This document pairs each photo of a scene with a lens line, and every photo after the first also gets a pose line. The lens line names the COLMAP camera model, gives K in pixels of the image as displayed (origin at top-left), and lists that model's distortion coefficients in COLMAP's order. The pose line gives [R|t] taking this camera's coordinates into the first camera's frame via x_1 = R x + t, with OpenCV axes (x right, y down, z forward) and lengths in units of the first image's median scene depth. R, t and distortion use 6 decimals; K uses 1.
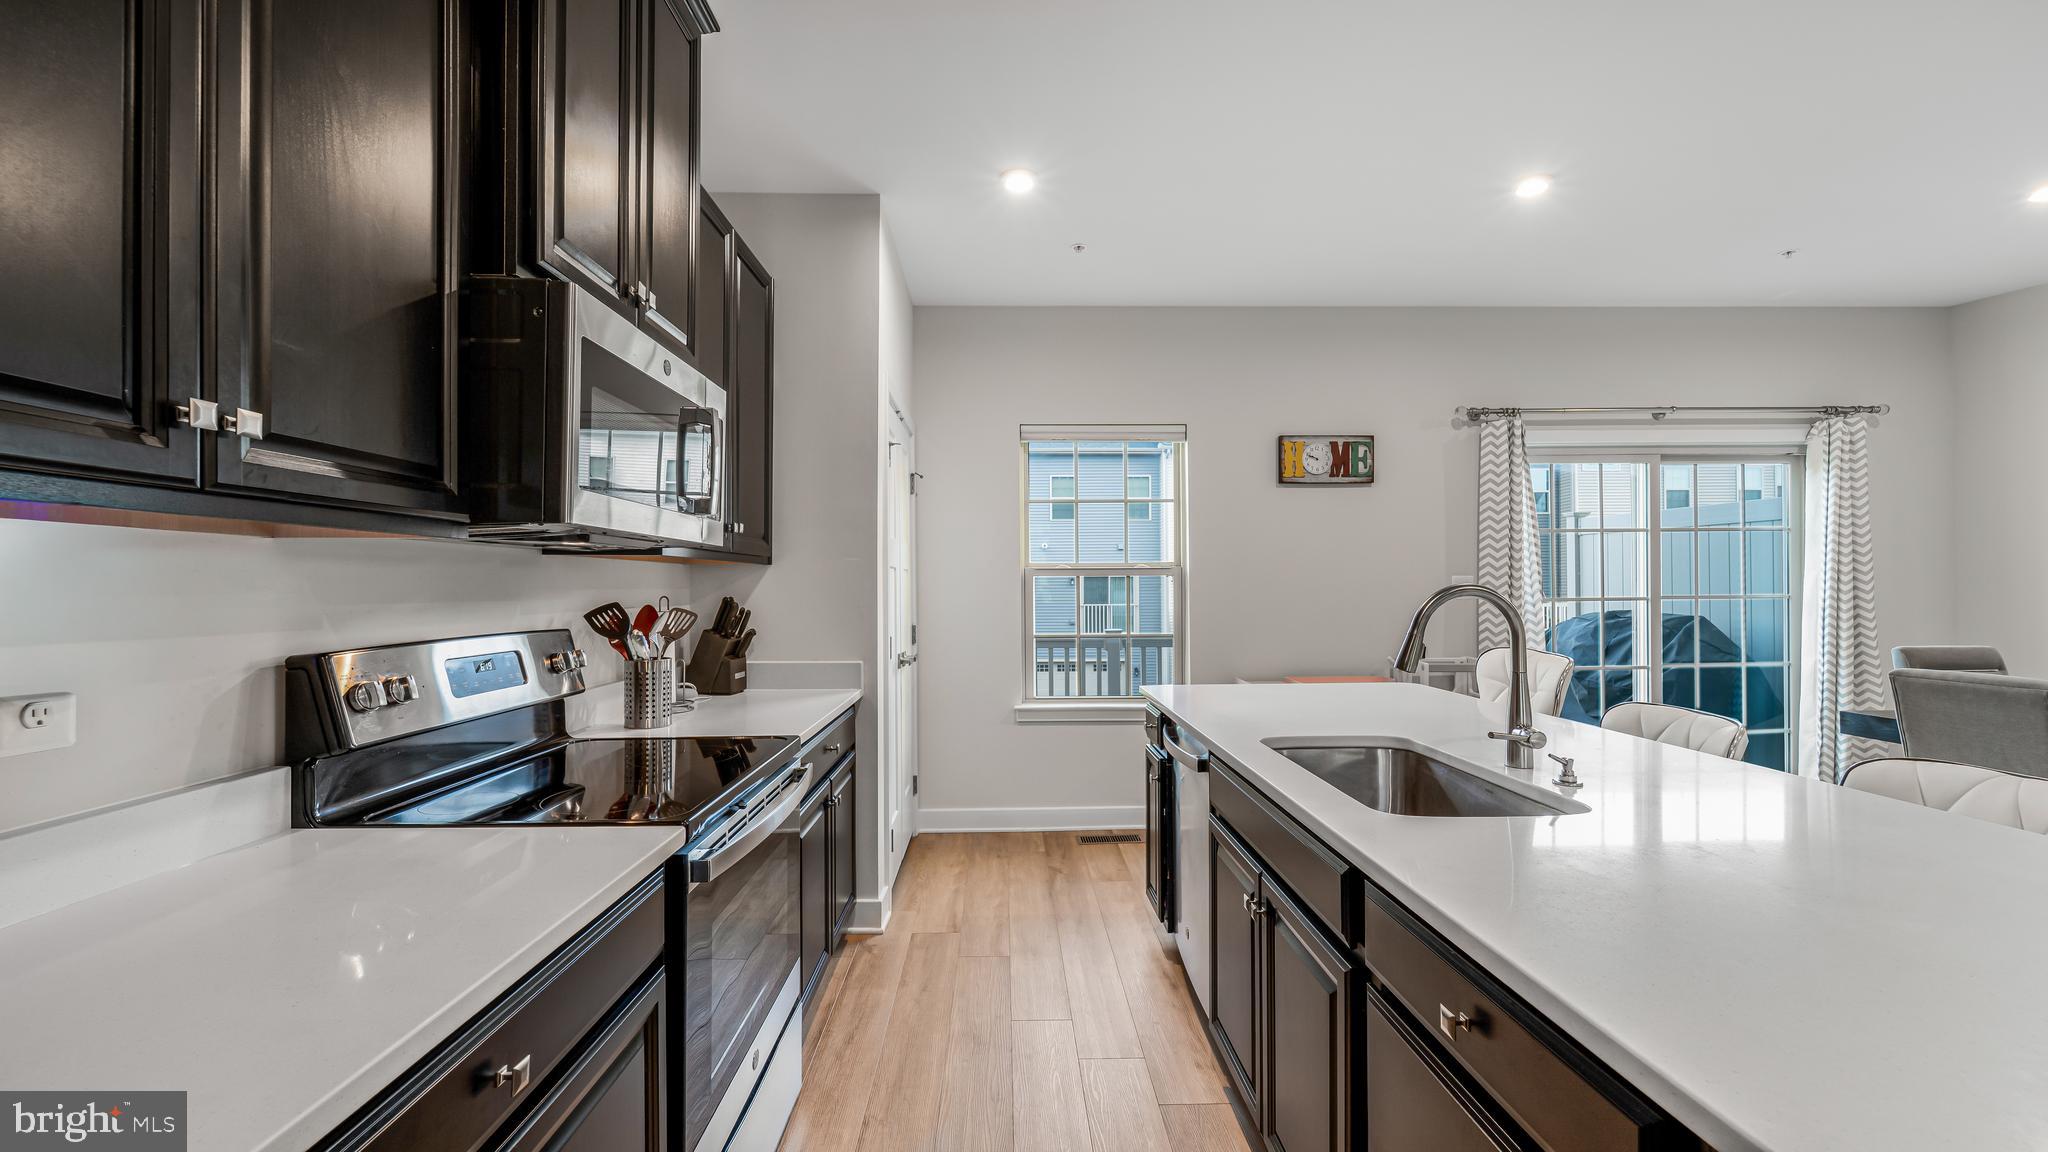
lens RADIAL K [[809.7, 0, 1010.4], [0, 809.7, 580.7], [0, 0, 1]] dist [0.002074, 0.000185]
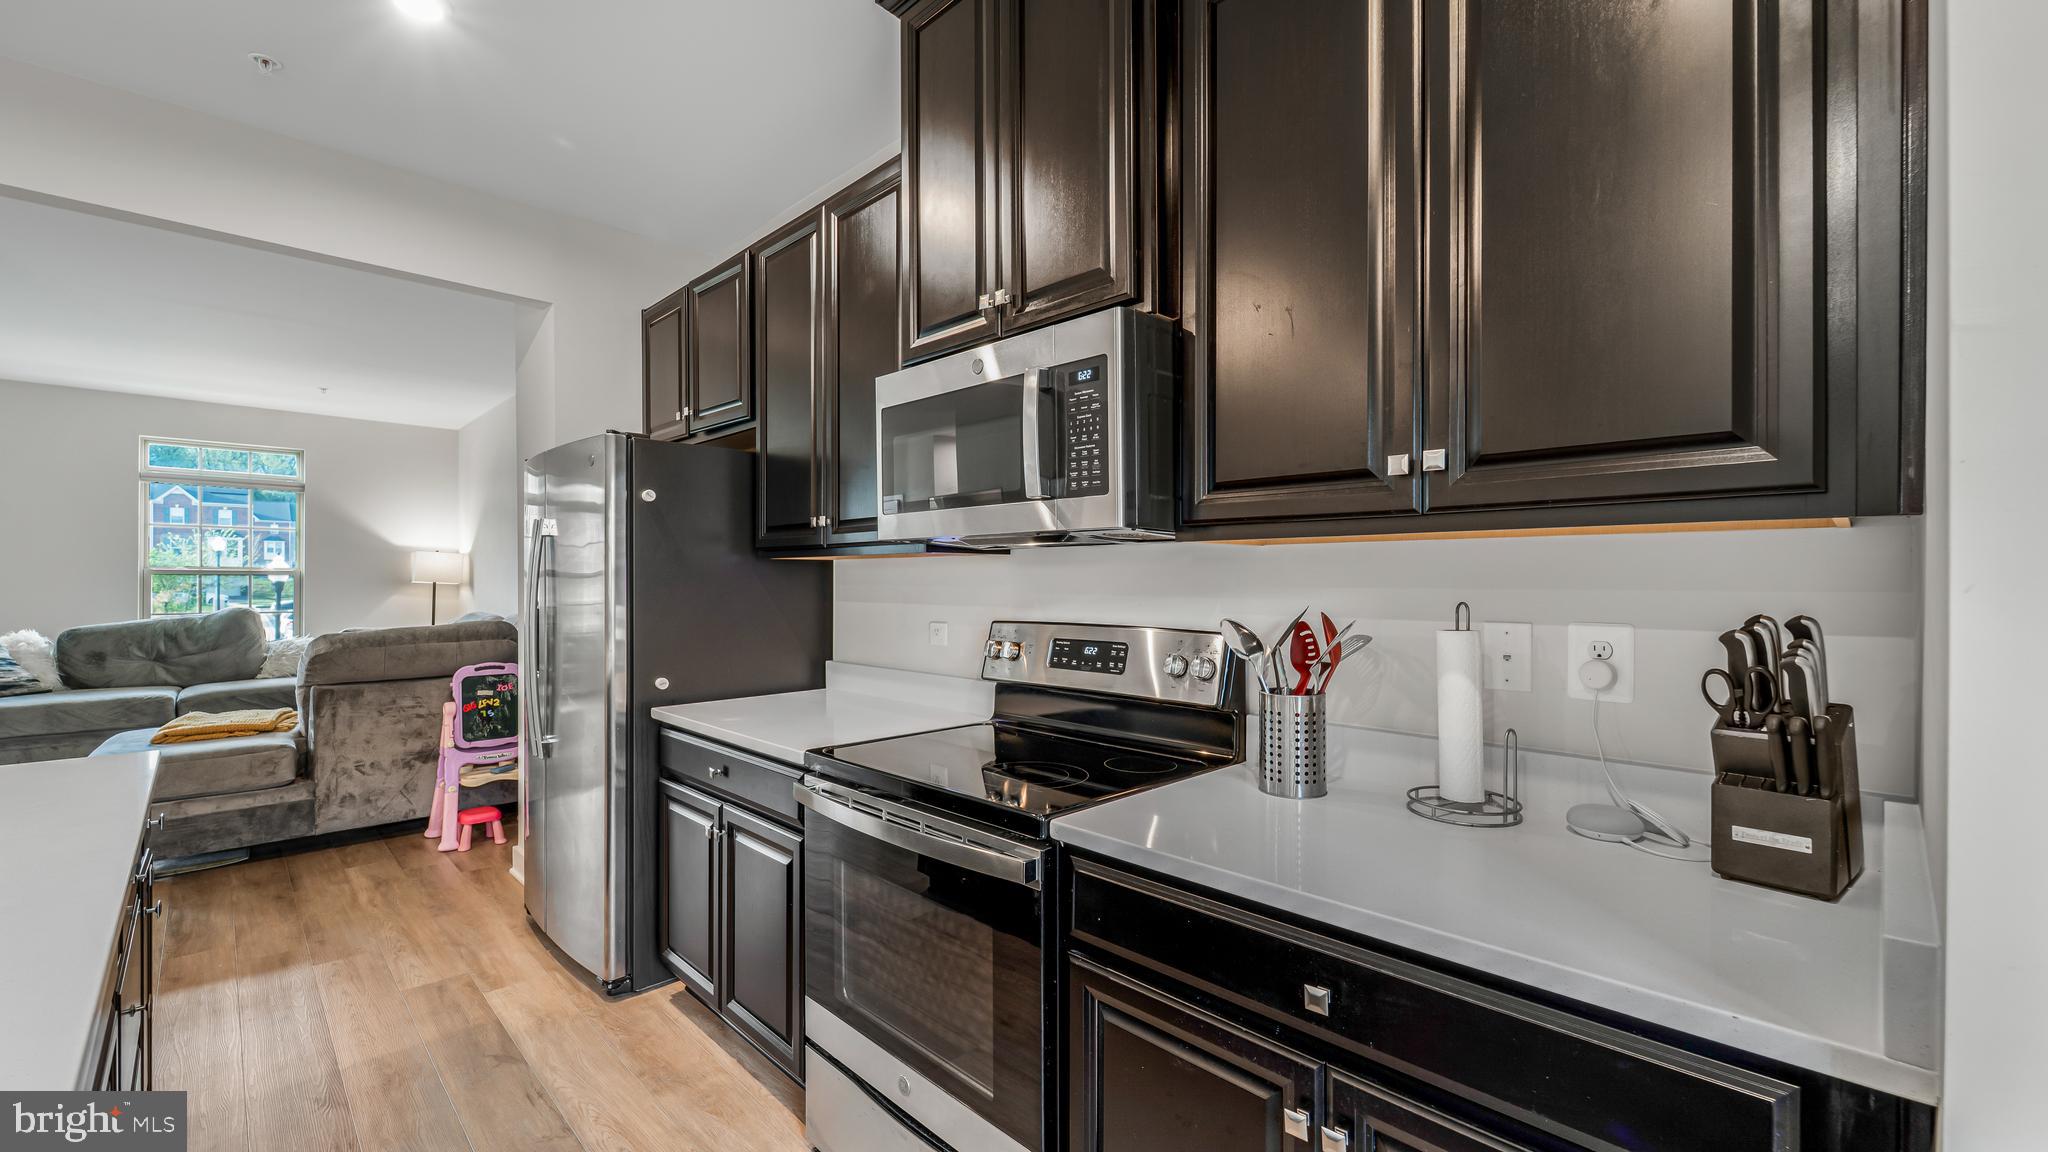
lens RADIAL K [[821.8, 0, 1023.2], [0, 821.8, 581.9], [0, 0, 1]] dist [0.002733, 0.000420]
pose [[-0.720203, 0.000336, -0.693763, 0.121496], [0.001787, 0.999997, -0.001370, 0.003643], [0.693761, -0.002226, -0.720202, 0.851096]]
